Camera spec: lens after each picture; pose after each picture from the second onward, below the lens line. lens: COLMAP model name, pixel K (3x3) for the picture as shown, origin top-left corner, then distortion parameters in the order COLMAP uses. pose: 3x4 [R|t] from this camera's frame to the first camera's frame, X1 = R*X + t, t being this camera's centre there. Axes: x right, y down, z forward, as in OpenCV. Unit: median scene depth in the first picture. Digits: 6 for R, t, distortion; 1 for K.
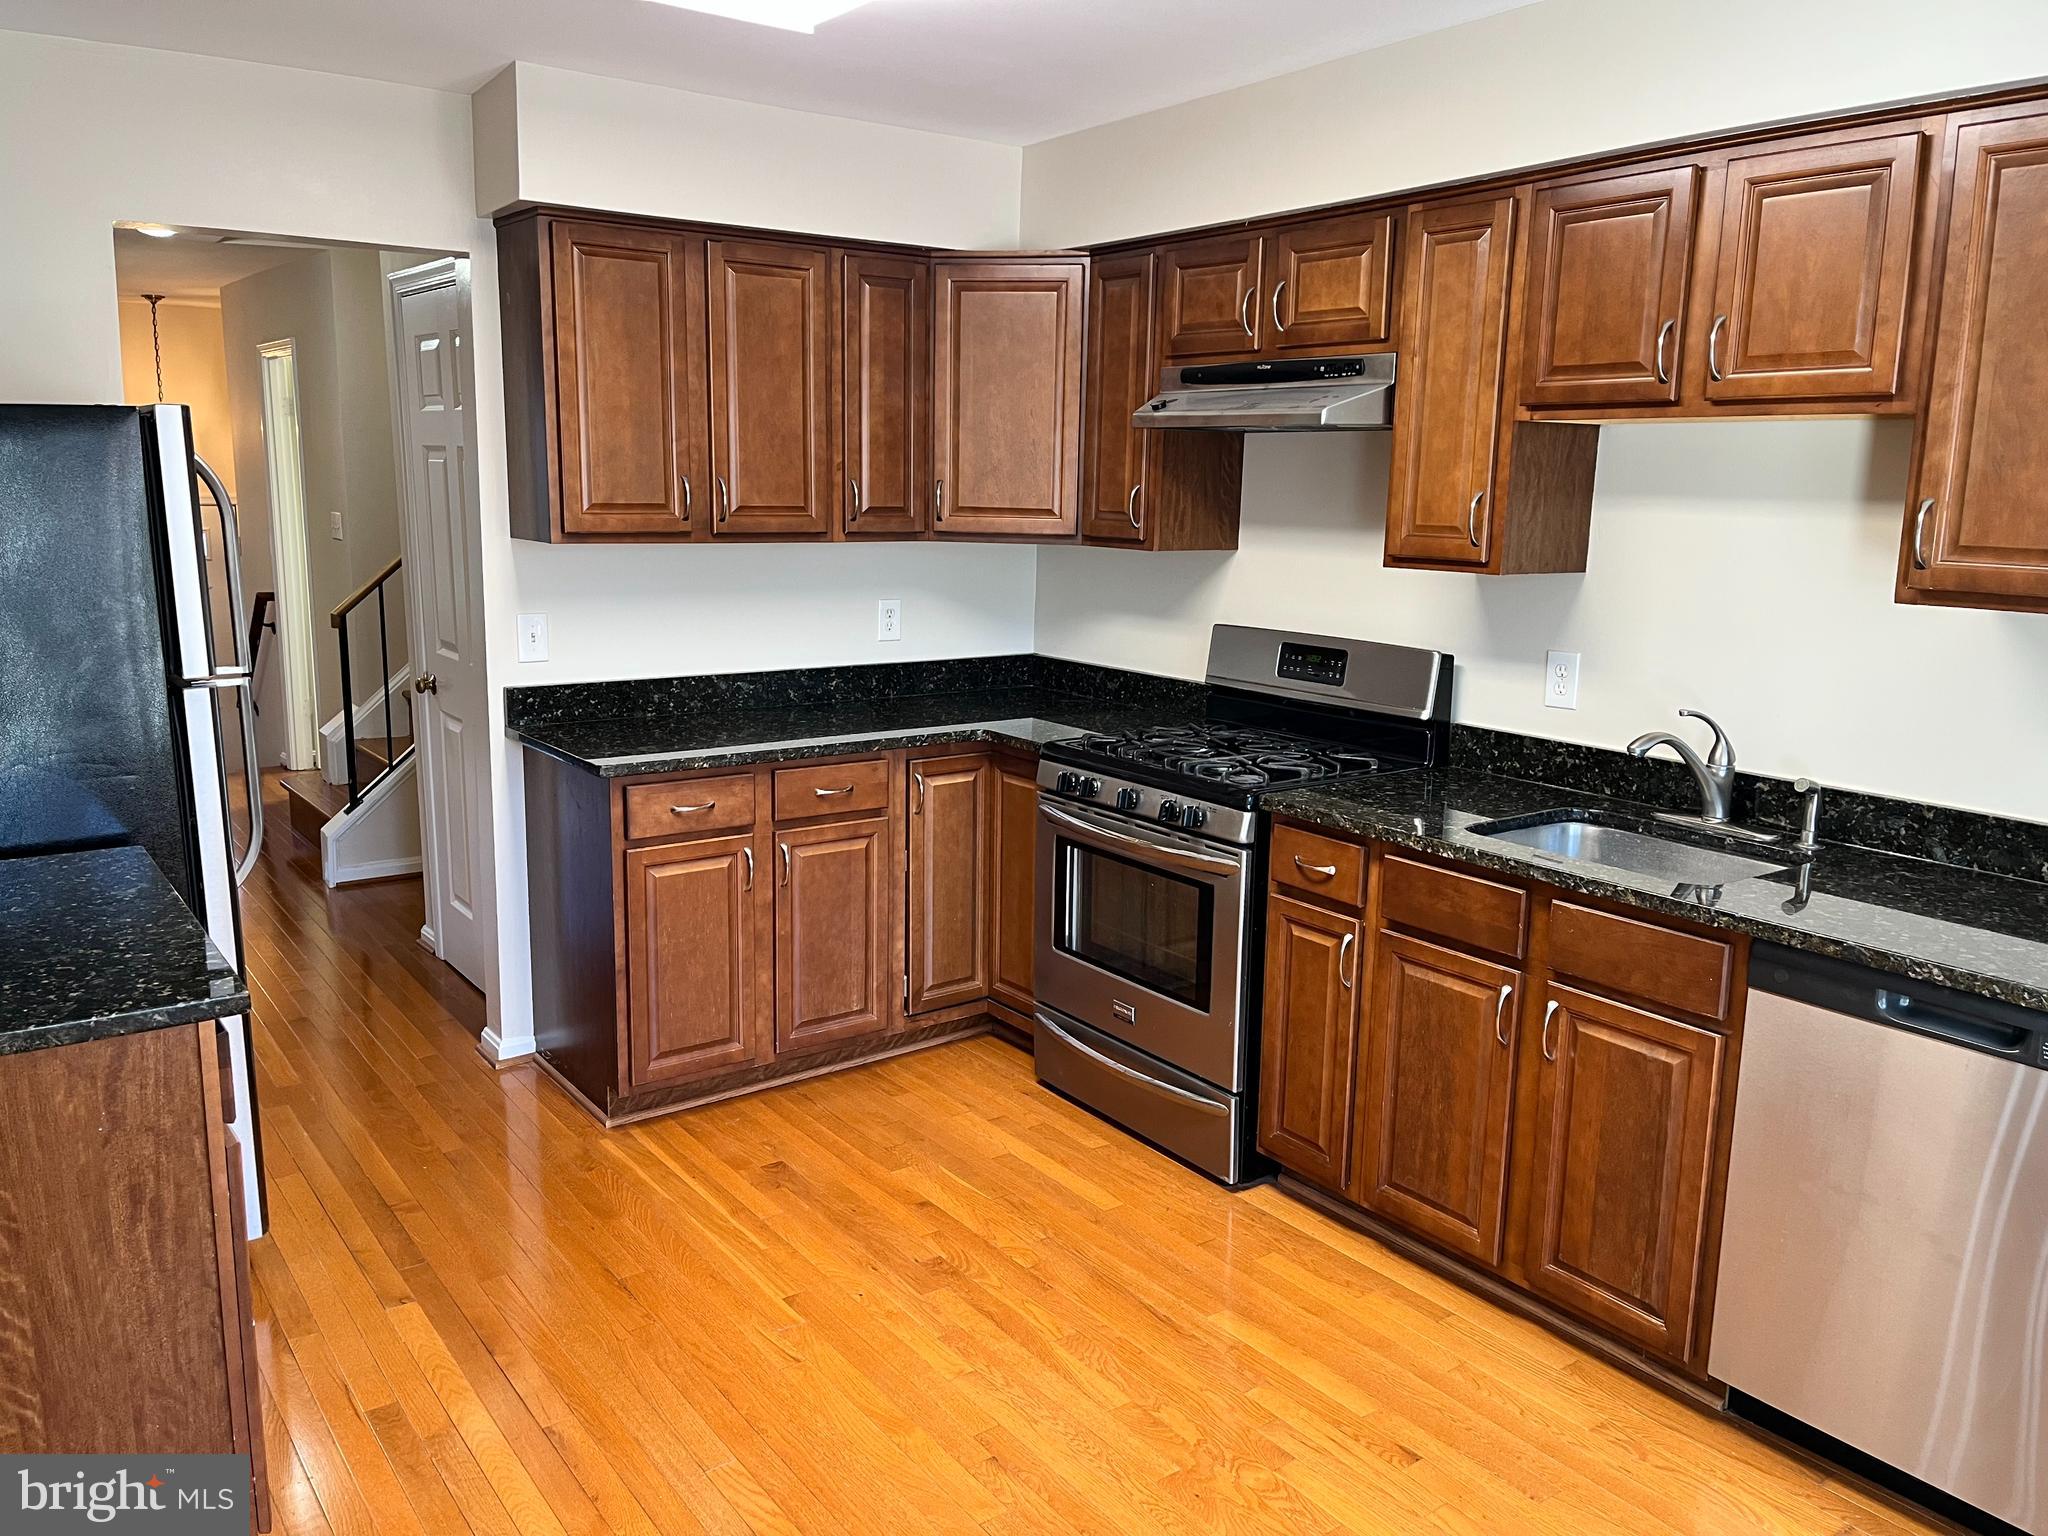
lens RADIAL K [[1560.2, 0, 1024.0], [0, 1560.2, 768.0], [0, 0, 1]] dist [0.085223, -0.103645]
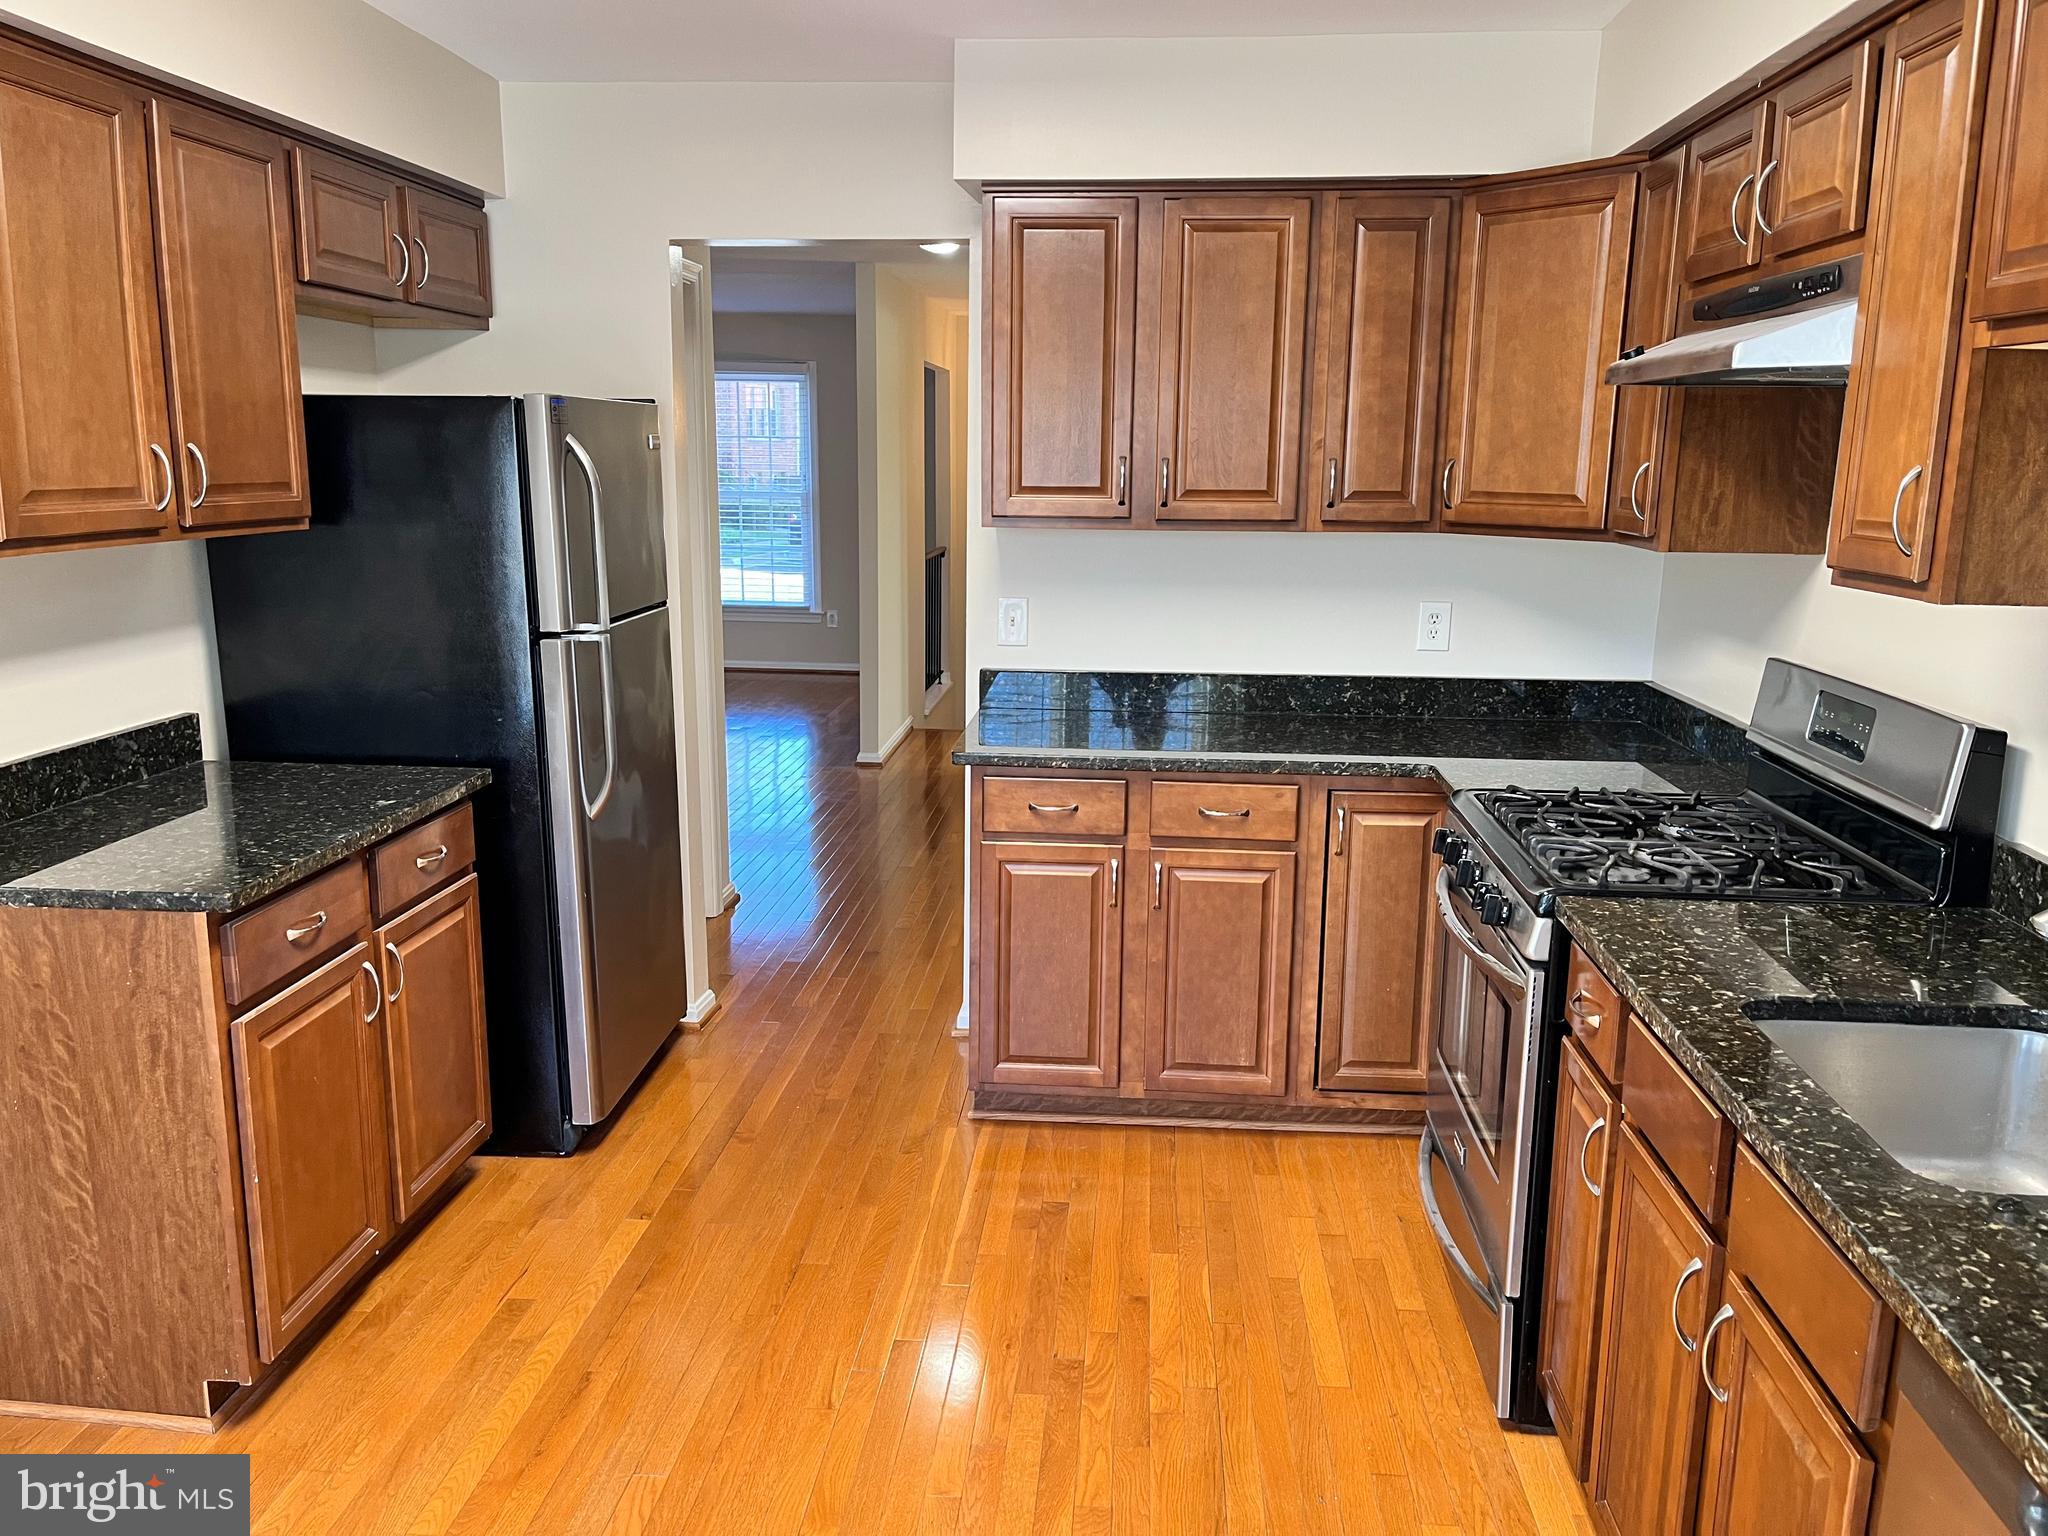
lens RADIAL K [[1560.2, 0, 1024.0], [0, 1560.2, 768.0], [0, 0, 1]] dist [0.085223, -0.103645]
pose [[0.760475, 0.120602, -0.638070, 0.351273], [-0.118968, 0.991847, 0.045679, -0.037229], [0.638377, 0.041172, 0.768622, 0.248707]]
